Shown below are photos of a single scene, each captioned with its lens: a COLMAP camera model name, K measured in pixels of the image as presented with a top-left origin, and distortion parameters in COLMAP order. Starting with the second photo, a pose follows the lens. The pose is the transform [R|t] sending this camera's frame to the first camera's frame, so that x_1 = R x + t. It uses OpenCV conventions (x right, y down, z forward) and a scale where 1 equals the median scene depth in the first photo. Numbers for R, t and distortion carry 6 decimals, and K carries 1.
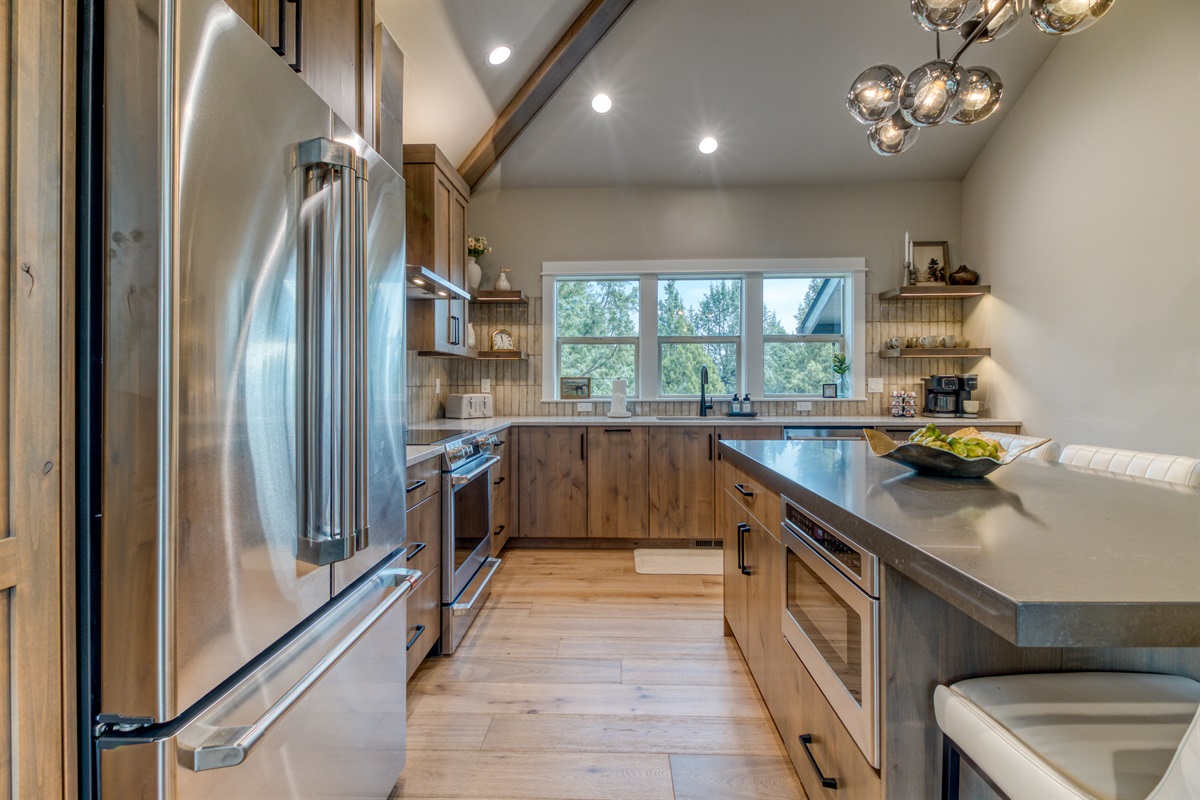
lens RADIAL K [[559.5, 0, 542.9], [0, 559.5, 385.4], [0, 0, 1]] dist [0.001444, -0.000038]
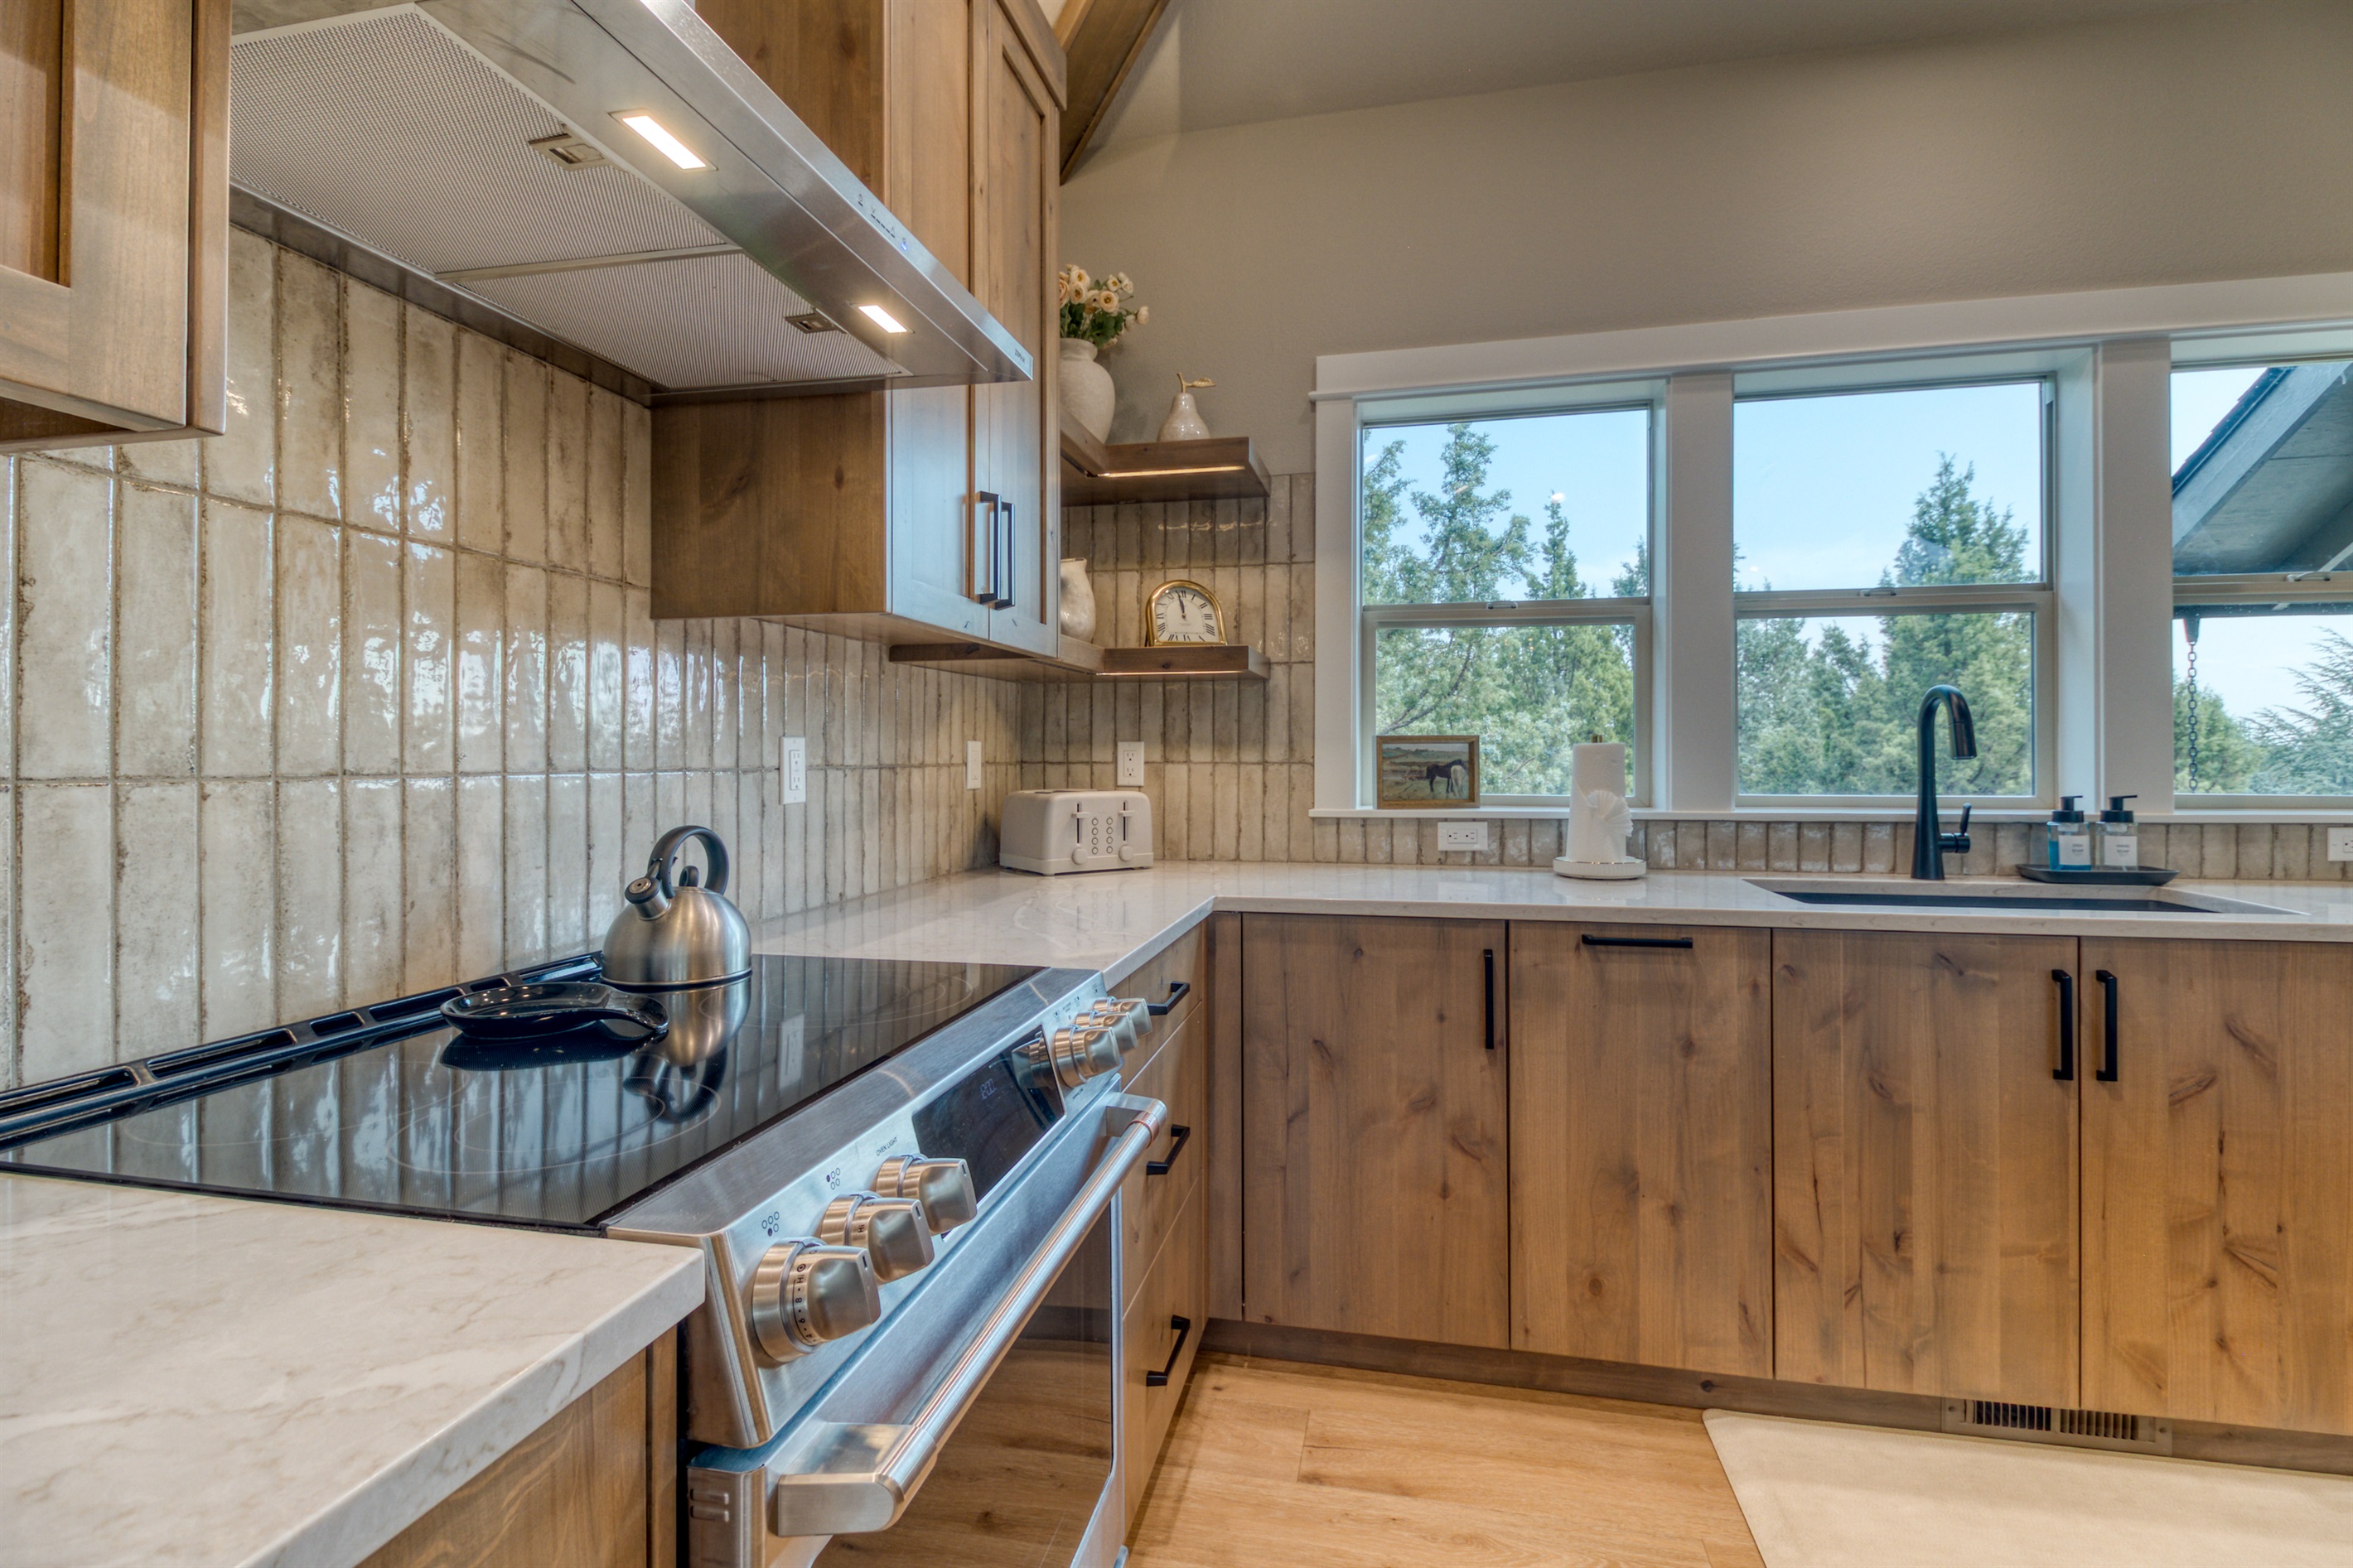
lens RADIAL K [[958.2, 0, 1100.6], [0, 958.2, 755.1], [0, 0, 1]] dist [0.001656, -0.000043]
pose [[0.986249, -0.000495, -0.165265, -0.031040], [-0.000249, 0.999990, -0.004483, -0.001927], [0.165266, 0.004463, 0.986239, 0.480109]]
